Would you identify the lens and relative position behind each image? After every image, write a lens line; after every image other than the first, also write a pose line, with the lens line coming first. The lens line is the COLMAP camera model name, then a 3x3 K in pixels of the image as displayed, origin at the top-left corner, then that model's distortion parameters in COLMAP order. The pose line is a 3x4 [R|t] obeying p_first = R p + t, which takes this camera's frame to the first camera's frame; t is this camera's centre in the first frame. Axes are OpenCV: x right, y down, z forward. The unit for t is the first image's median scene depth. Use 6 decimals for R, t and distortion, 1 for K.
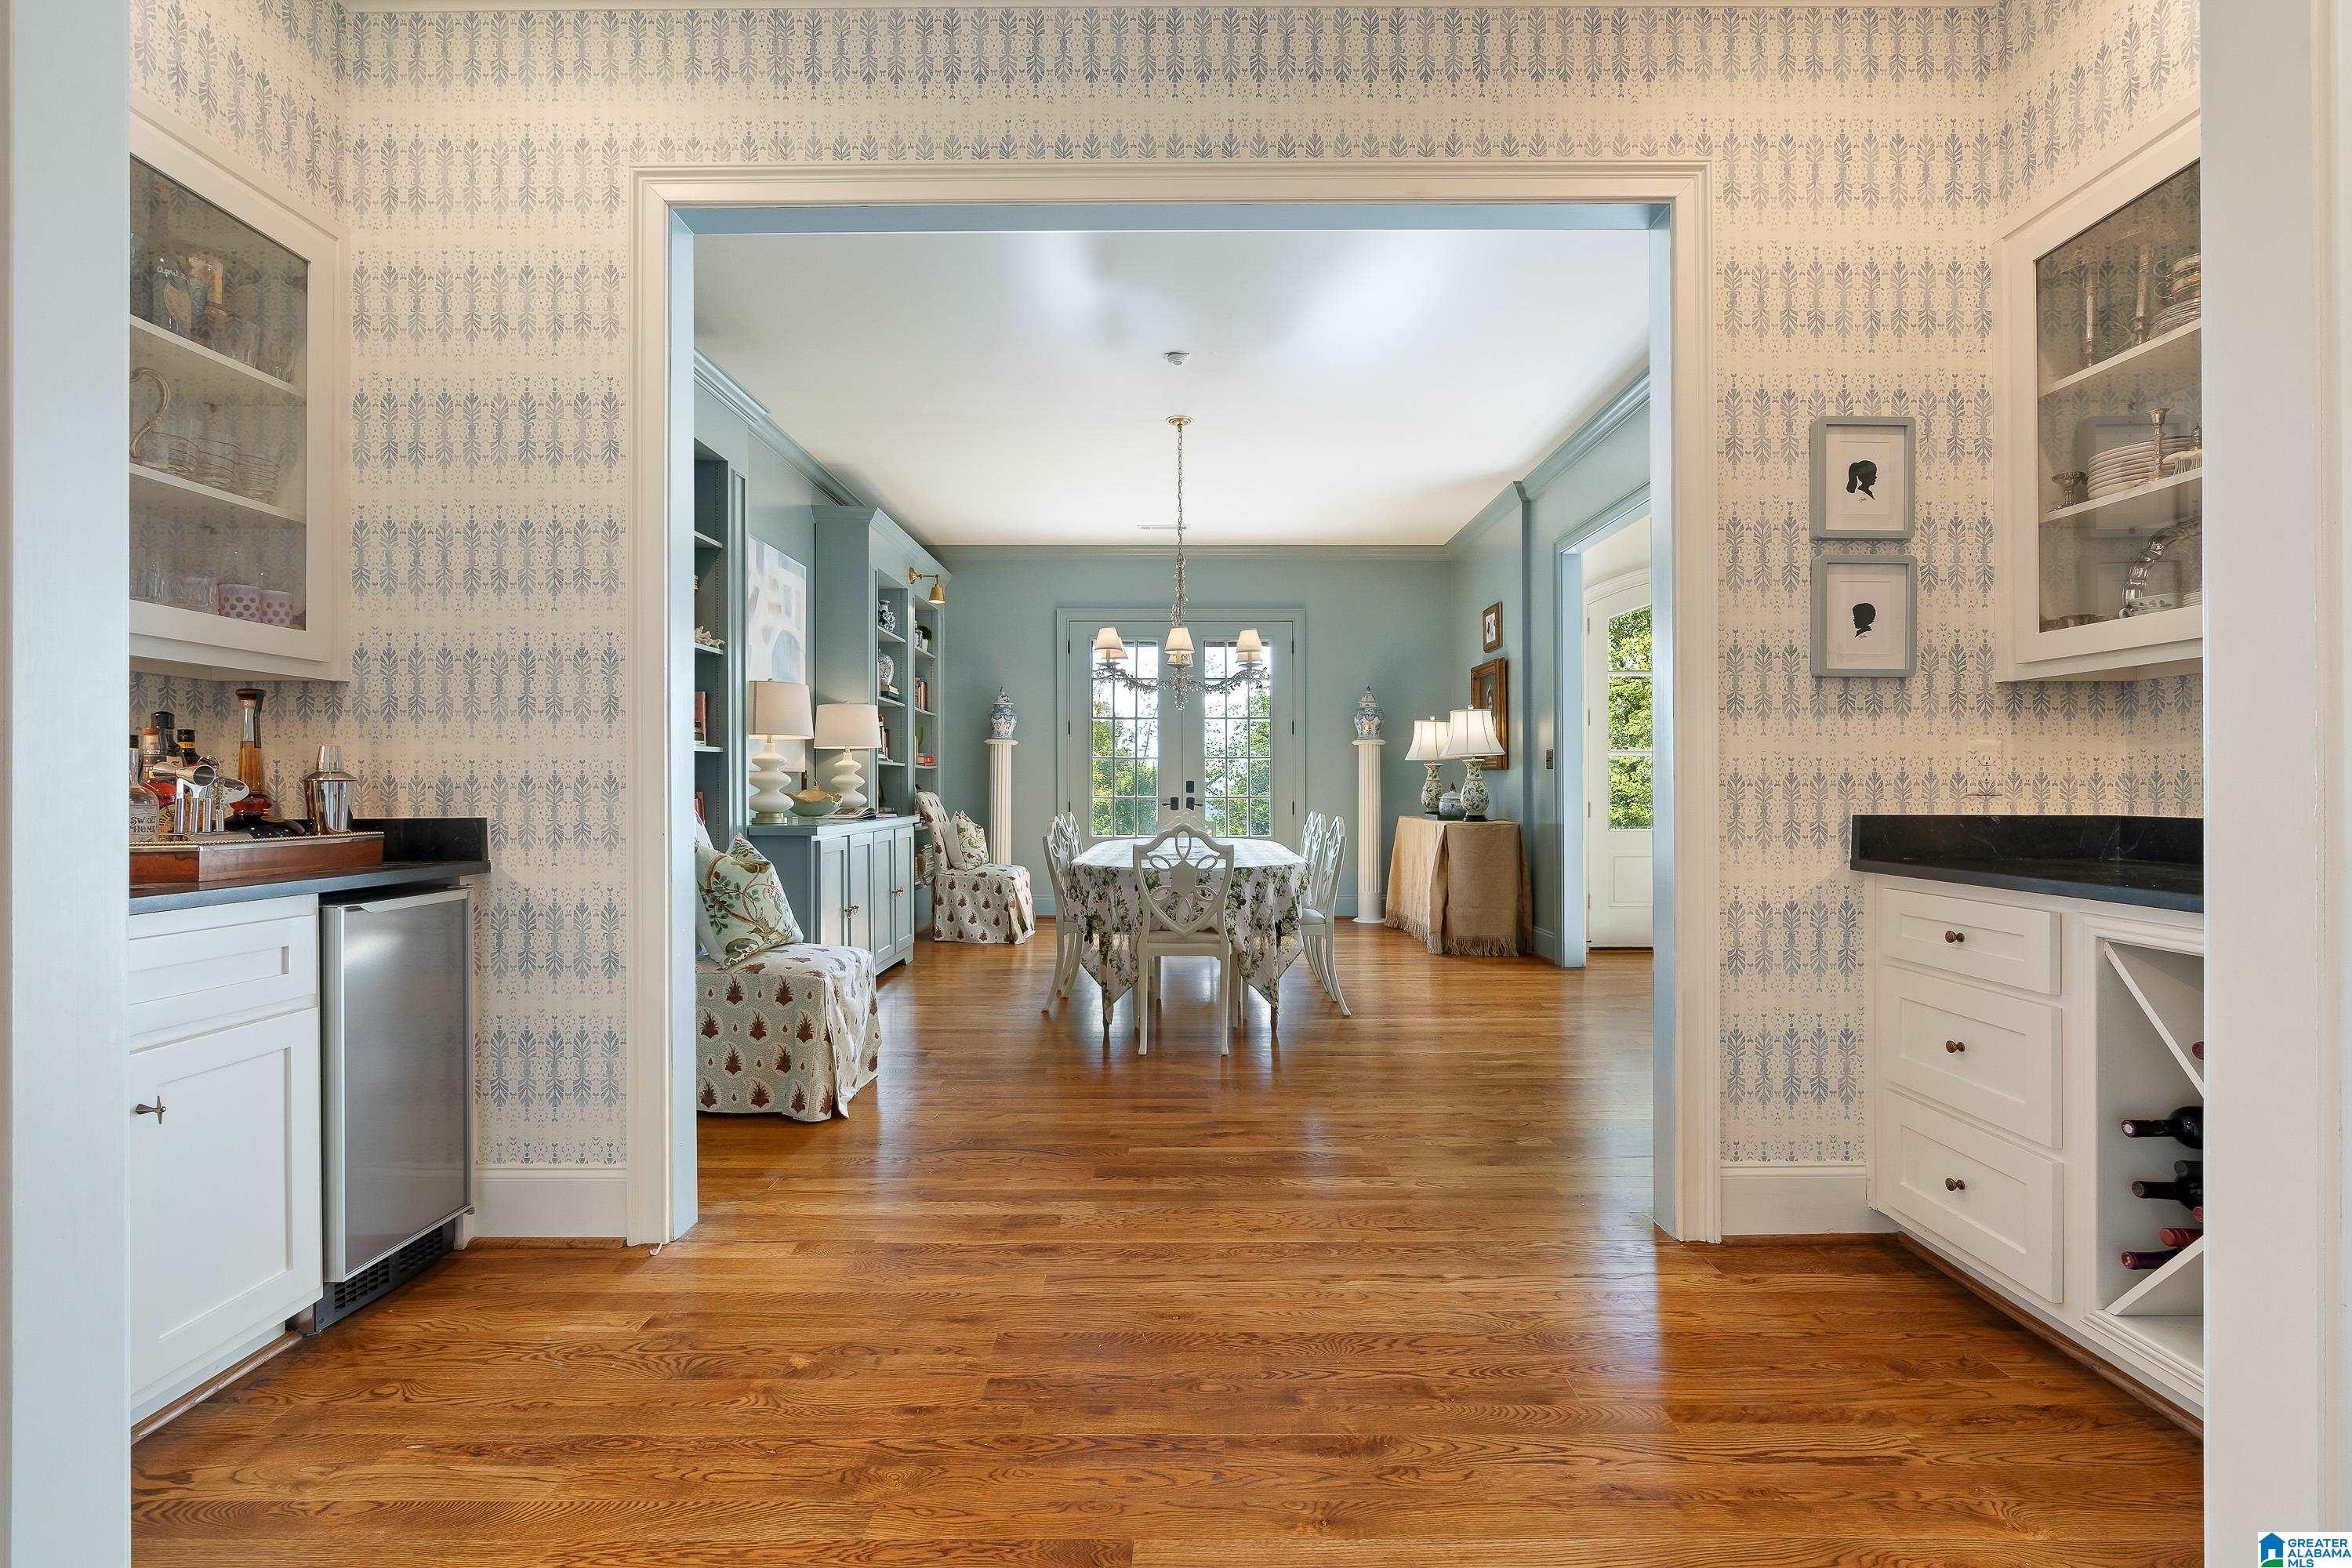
lens RADIAL K [[1067.0, 0, 1177.5], [0, 1067.0, 782.9], [0, 0, 1]] dist [0.000385, 0.000069]
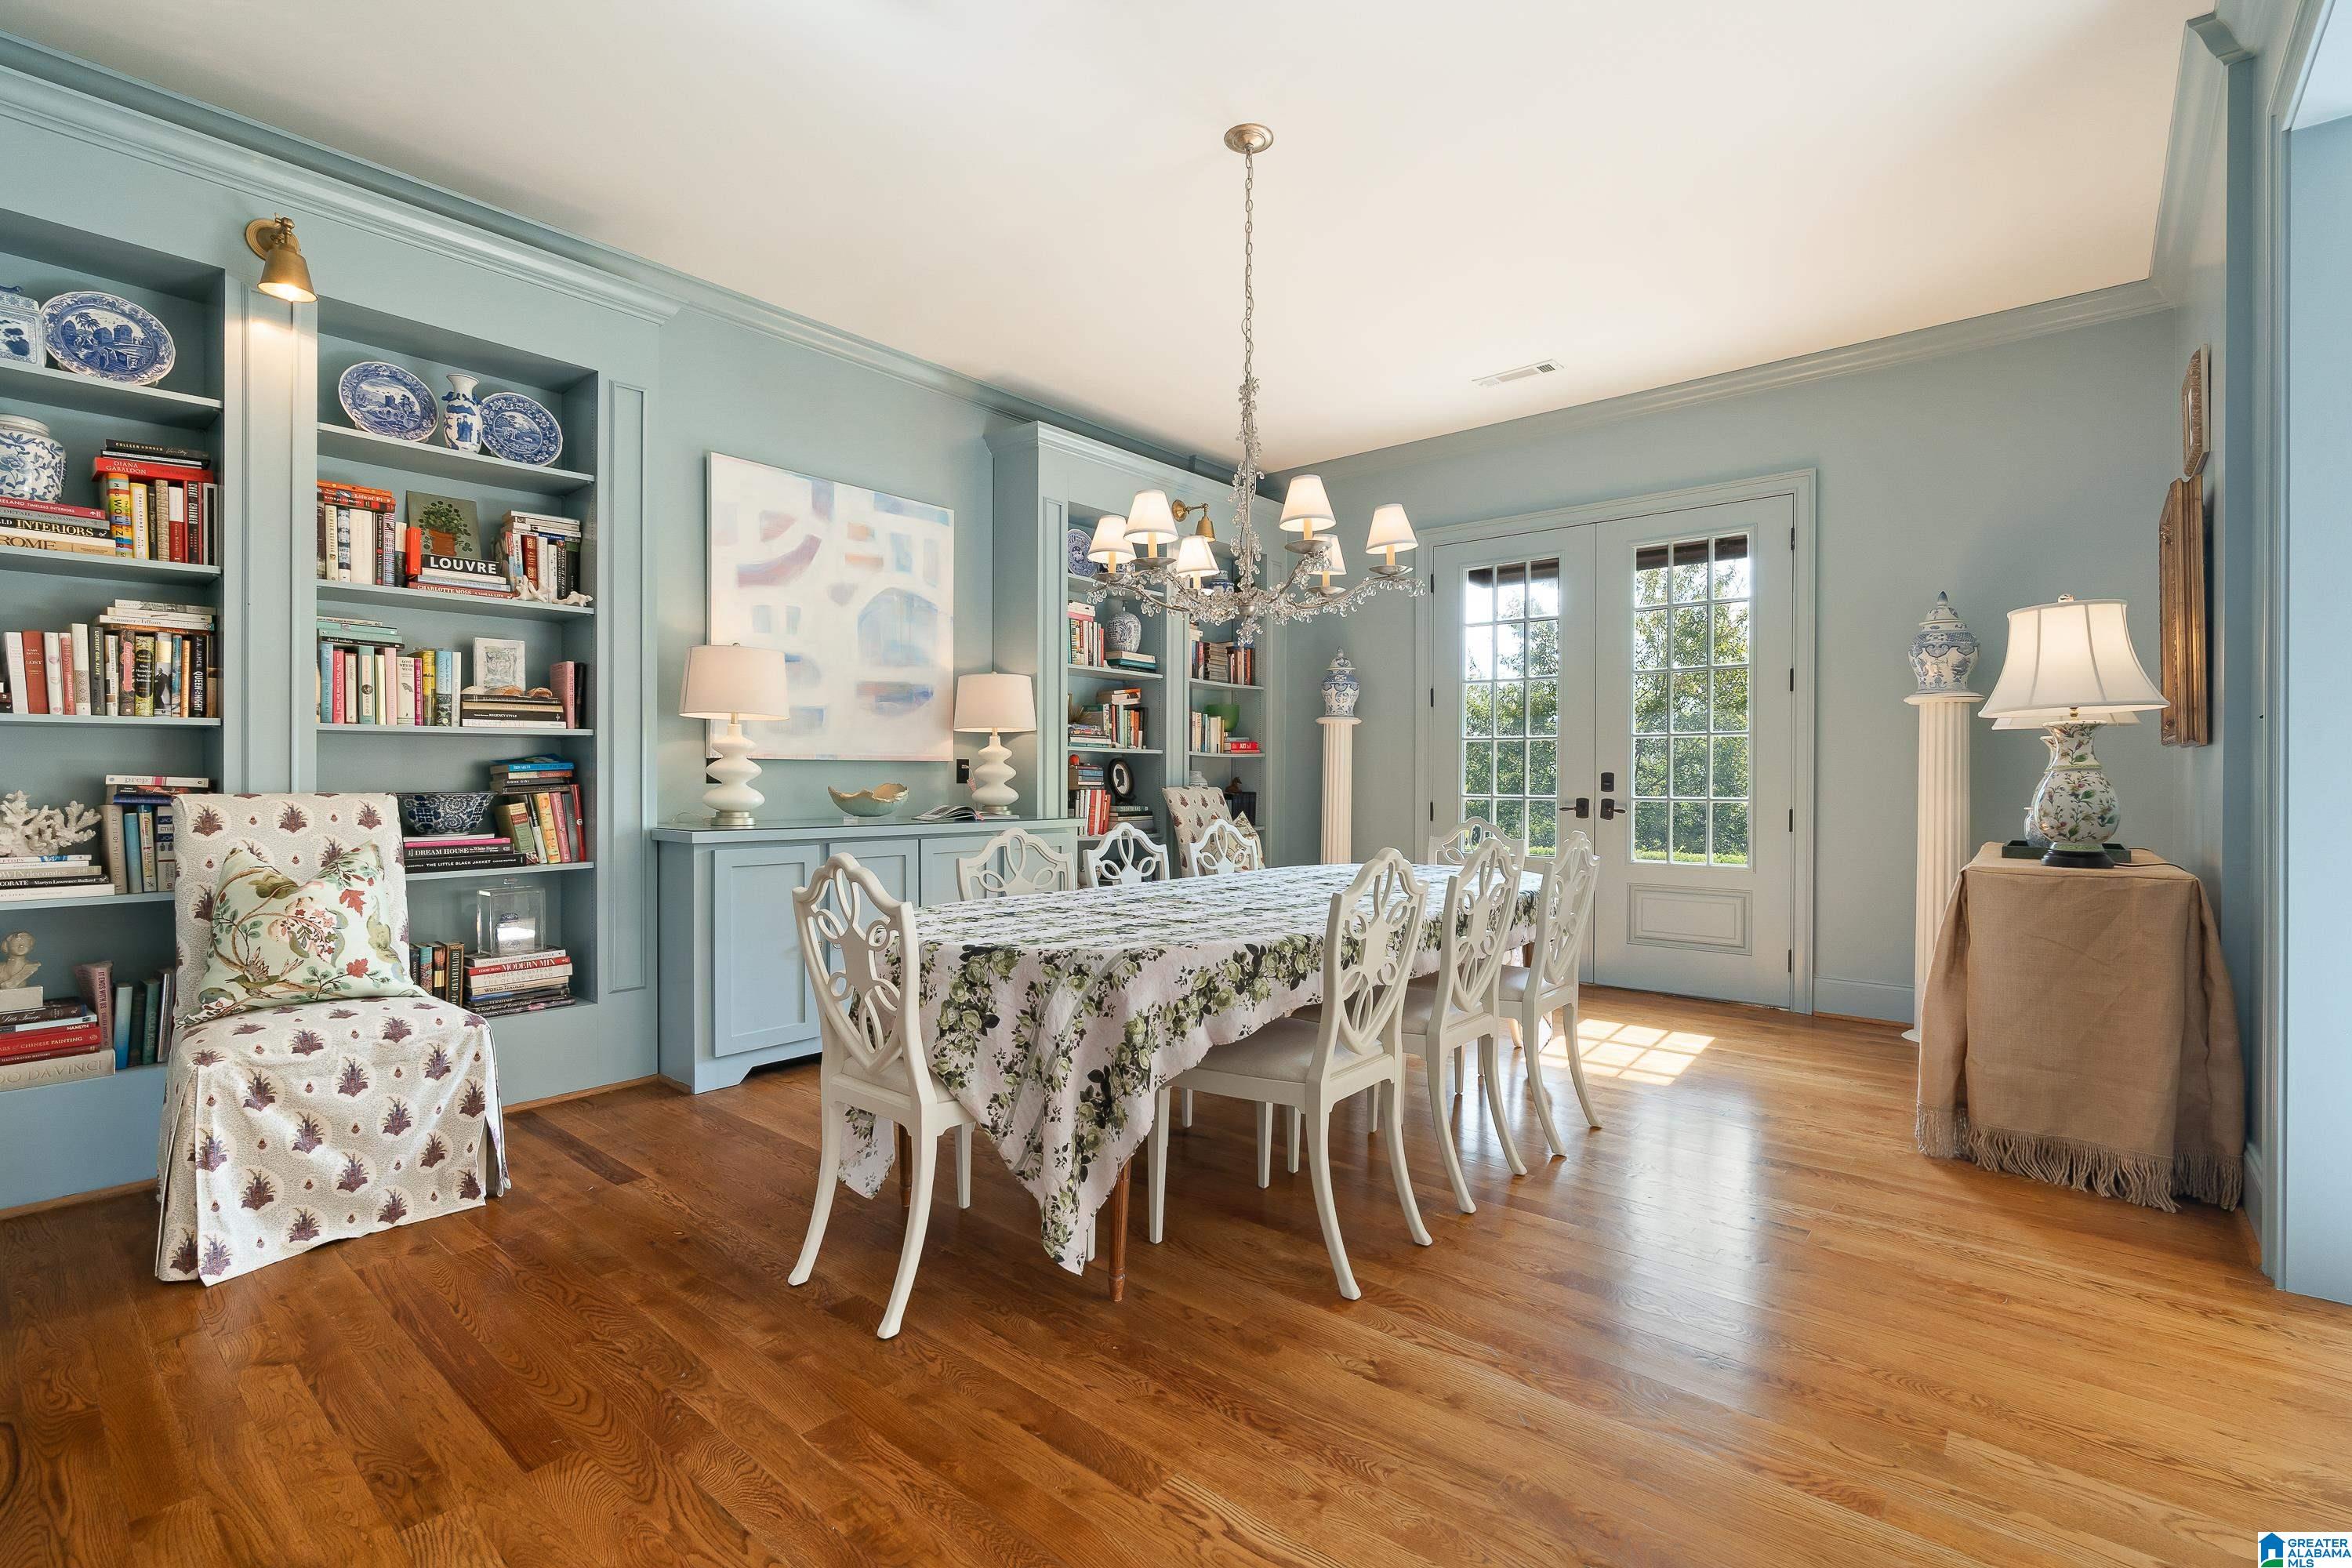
lens RADIAL K [[1067.0, 0, 1175.7], [0, 1067.0, 784.0], [0, 0, 1]] dist [0.000385, 0.000069]
pose [[0.766042, 0.005426, -0.642767, 0.284472], [-0.001749, 0.999978, 0.006356, 0.001303], [0.642788, -0.003745, 0.766035, 0.449704]]
